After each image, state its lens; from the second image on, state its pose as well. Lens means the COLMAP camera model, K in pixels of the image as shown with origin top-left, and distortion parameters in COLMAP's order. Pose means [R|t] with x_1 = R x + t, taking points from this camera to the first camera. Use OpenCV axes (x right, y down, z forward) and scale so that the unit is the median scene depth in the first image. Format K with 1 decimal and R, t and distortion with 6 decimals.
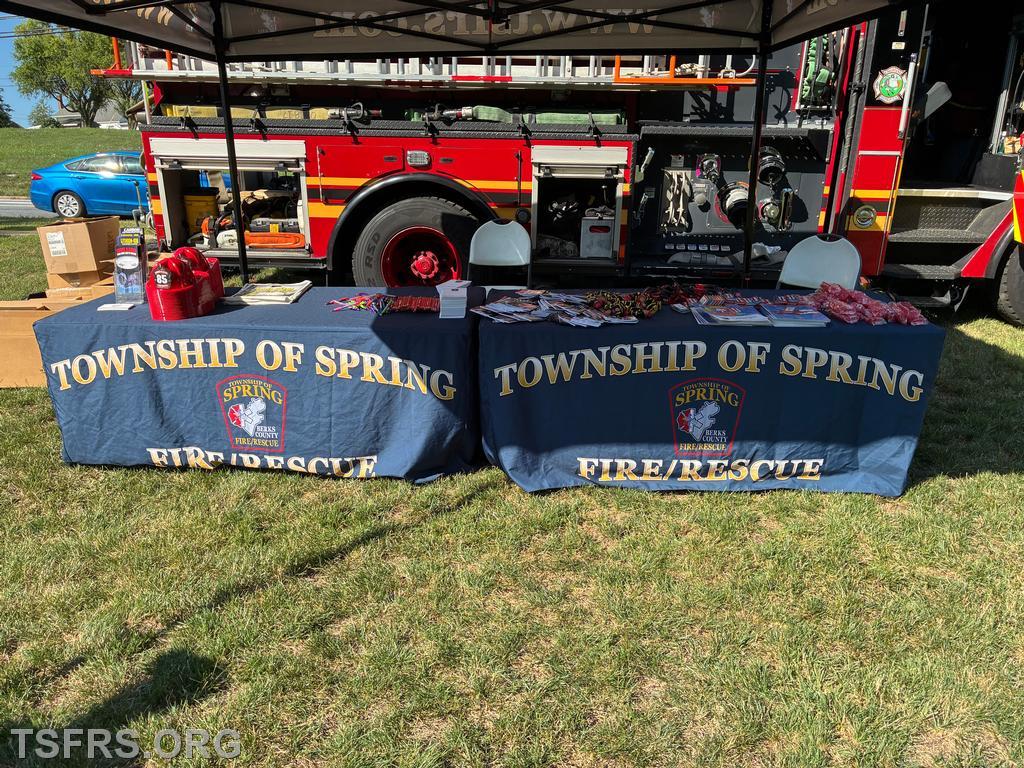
lens RADIAL K [[779.2, 0, 508.2], [0, 779.2, 384.1], [0, 0, 1]] dist [0.030809, -0.031732]
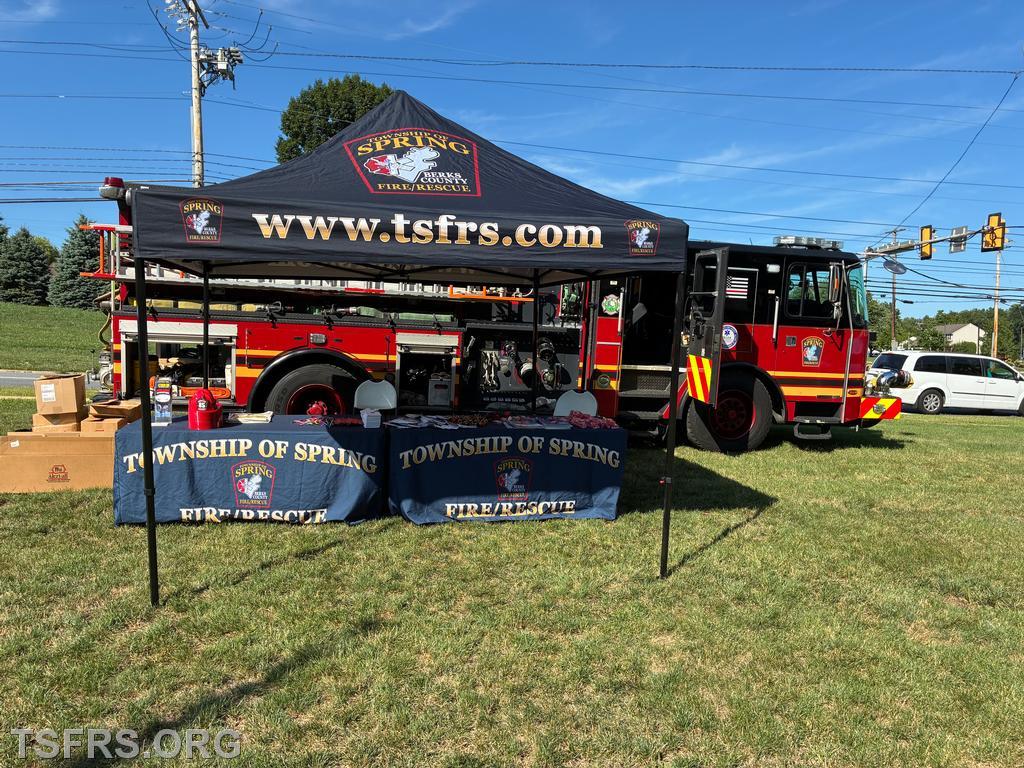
lens RADIAL K [[779.2, 0, 520.5], [0, 779.2, 390.2], [0, 0, 1]] dist [0.030809, -0.031732]
pose [[0.966688, 0.009093, 0.255797, -0.158310], [0.045626, 0.977242, -0.207163, 0.168599], [-0.251859, 0.211933, 0.944273, -0.610635]]
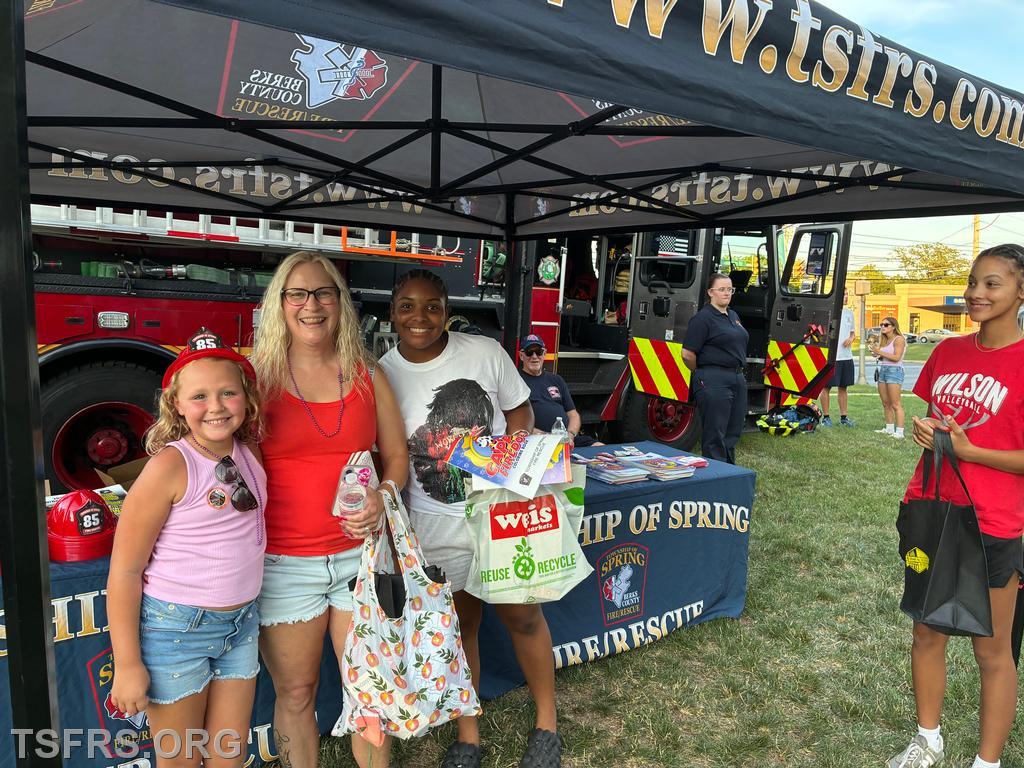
lens RADIAL K [[779.2, 0, 536.7], [0, 779.2, 364.5], [0, 0, 1]] dist [0.030809, -0.031732]
pose [[0.768729, -0.023835, 0.639131, -0.364067], [0.156495, 0.975938, -0.151833, -0.074284], [-0.620133, 0.216739, 0.753962, 0.172673]]
